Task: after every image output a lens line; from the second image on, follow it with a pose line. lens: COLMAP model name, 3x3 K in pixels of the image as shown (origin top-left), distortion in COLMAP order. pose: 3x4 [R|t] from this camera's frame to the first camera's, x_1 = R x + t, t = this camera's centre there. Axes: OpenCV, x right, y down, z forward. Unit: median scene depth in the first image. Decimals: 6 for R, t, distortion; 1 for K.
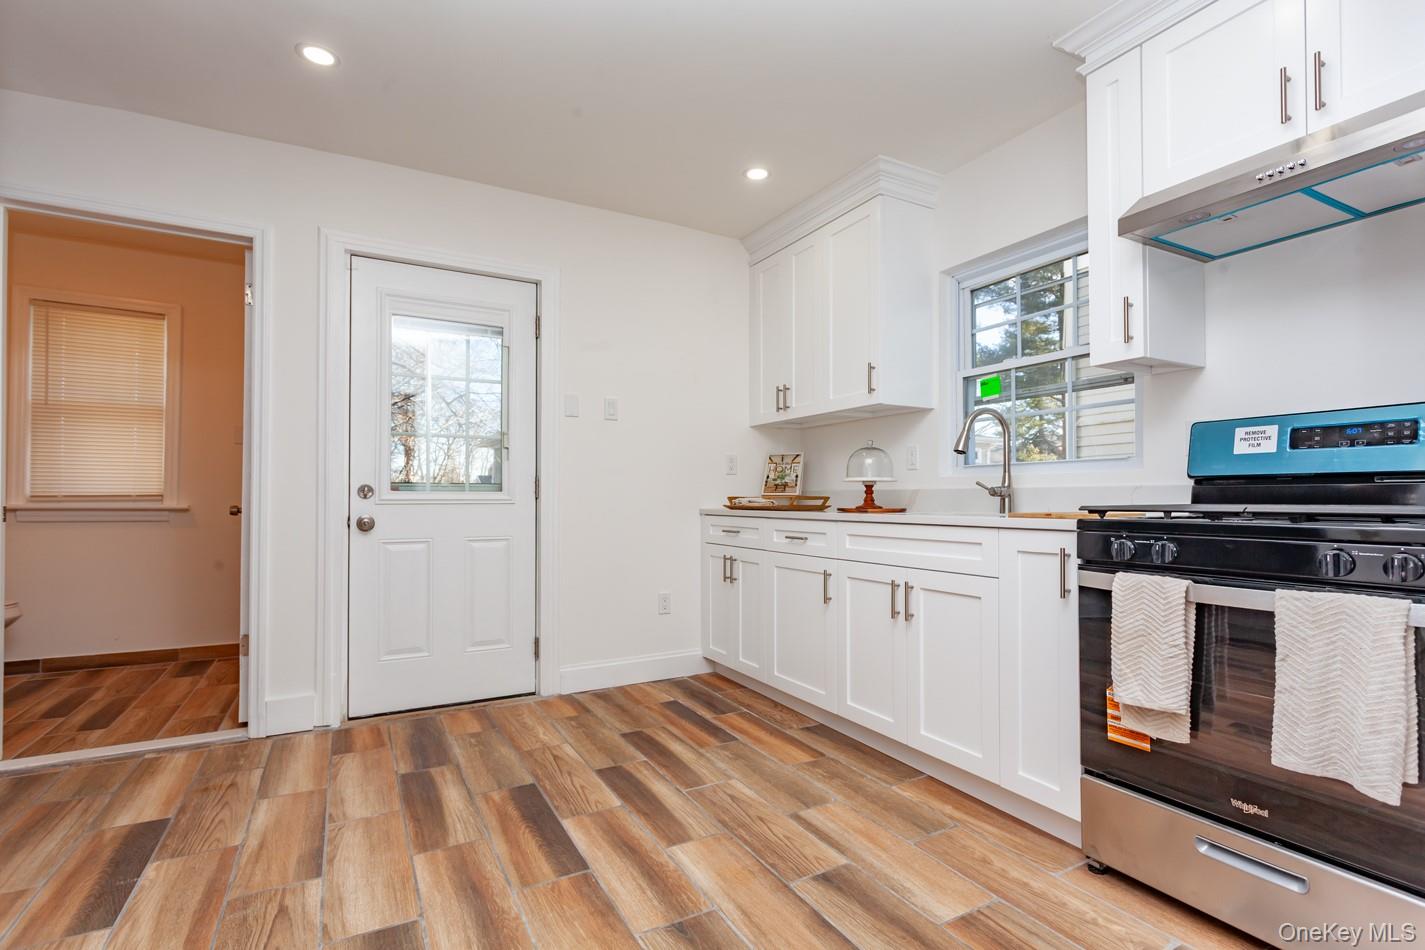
lens RADIAL K [[672.2, 0, 721.4], [0, 672.2, 489.4], [0, 0, 1]] dist [-0.002114, 0.000954]
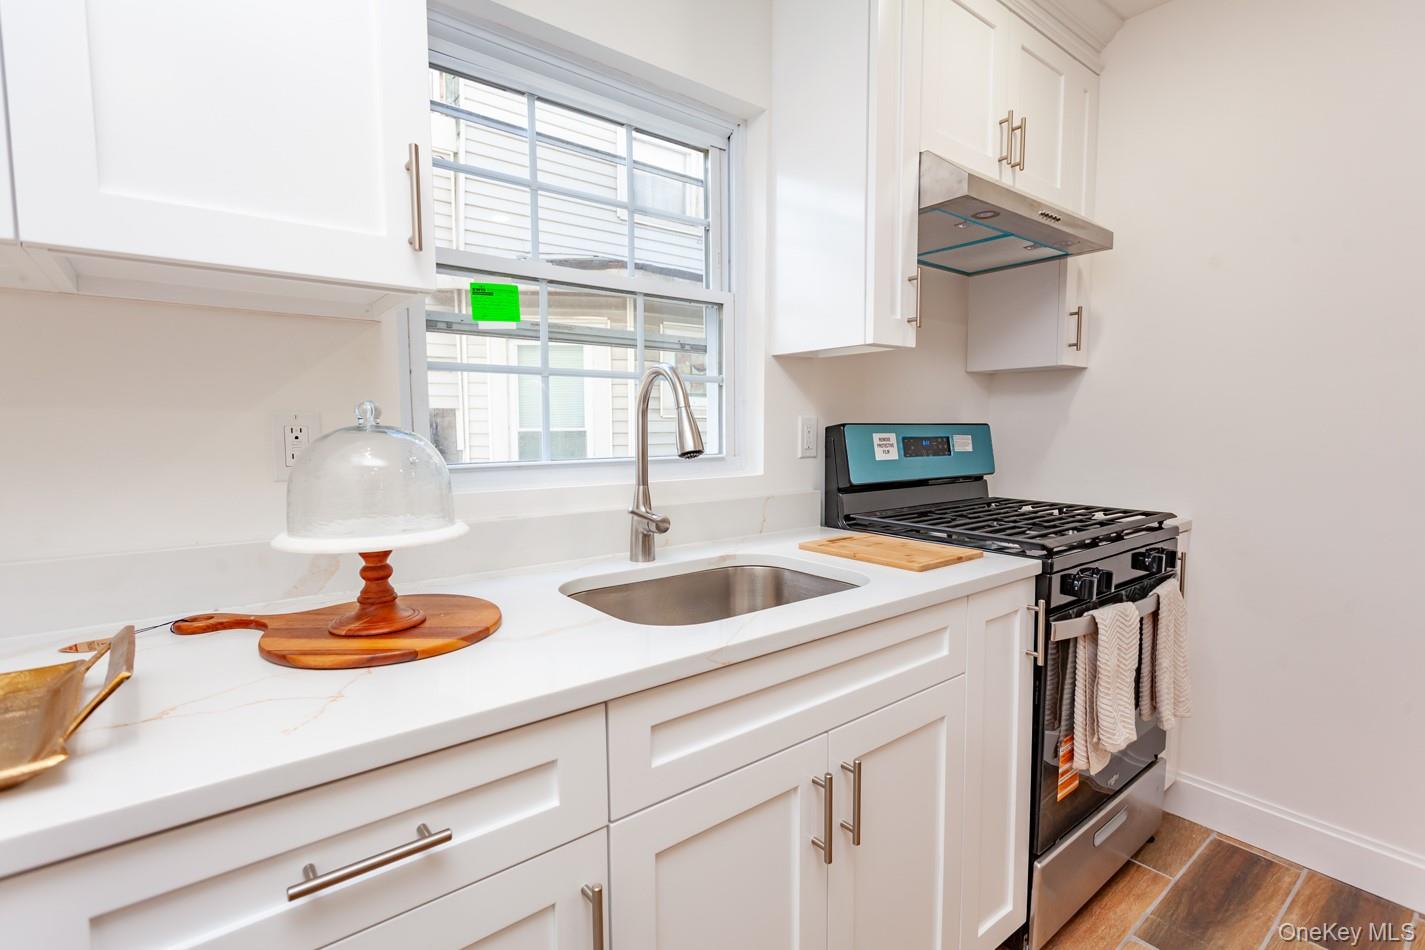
lens RADIAL K [[672.2, 0, 715.3], [0, 672.2, 476.0], [0, 0, 1]] dist [-0.002114, 0.000954]
pose [[-0.162741, -0.074143, 0.983879, -0.135930], [-0.011631, 0.997248, 0.073226, -0.081900], [-0.986600, 0.000474, -0.163155, 1.153640]]
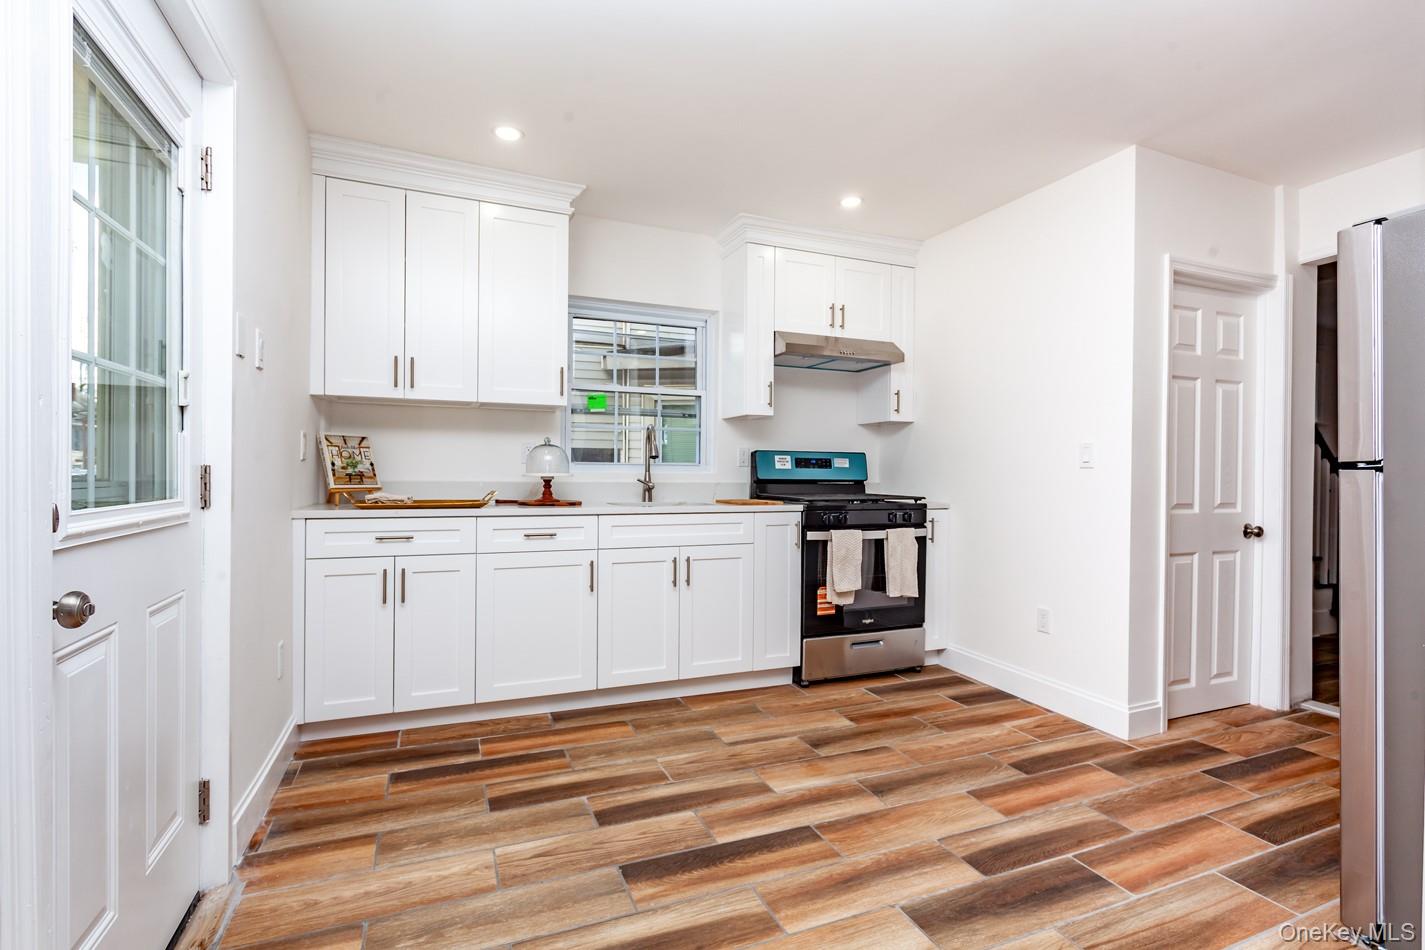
lens RADIAL K [[672.2, 0, 708.1], [0, 672.2, 474.9], [0, 0, 1]] dist [-0.002114, 0.000954]
pose [[0.117998, -0.005510, 0.992999, -1.042275], [-0.024414, 0.999666, 0.008448, -0.037635], [-0.992714, -0.025240, 0.117824, 0.799284]]
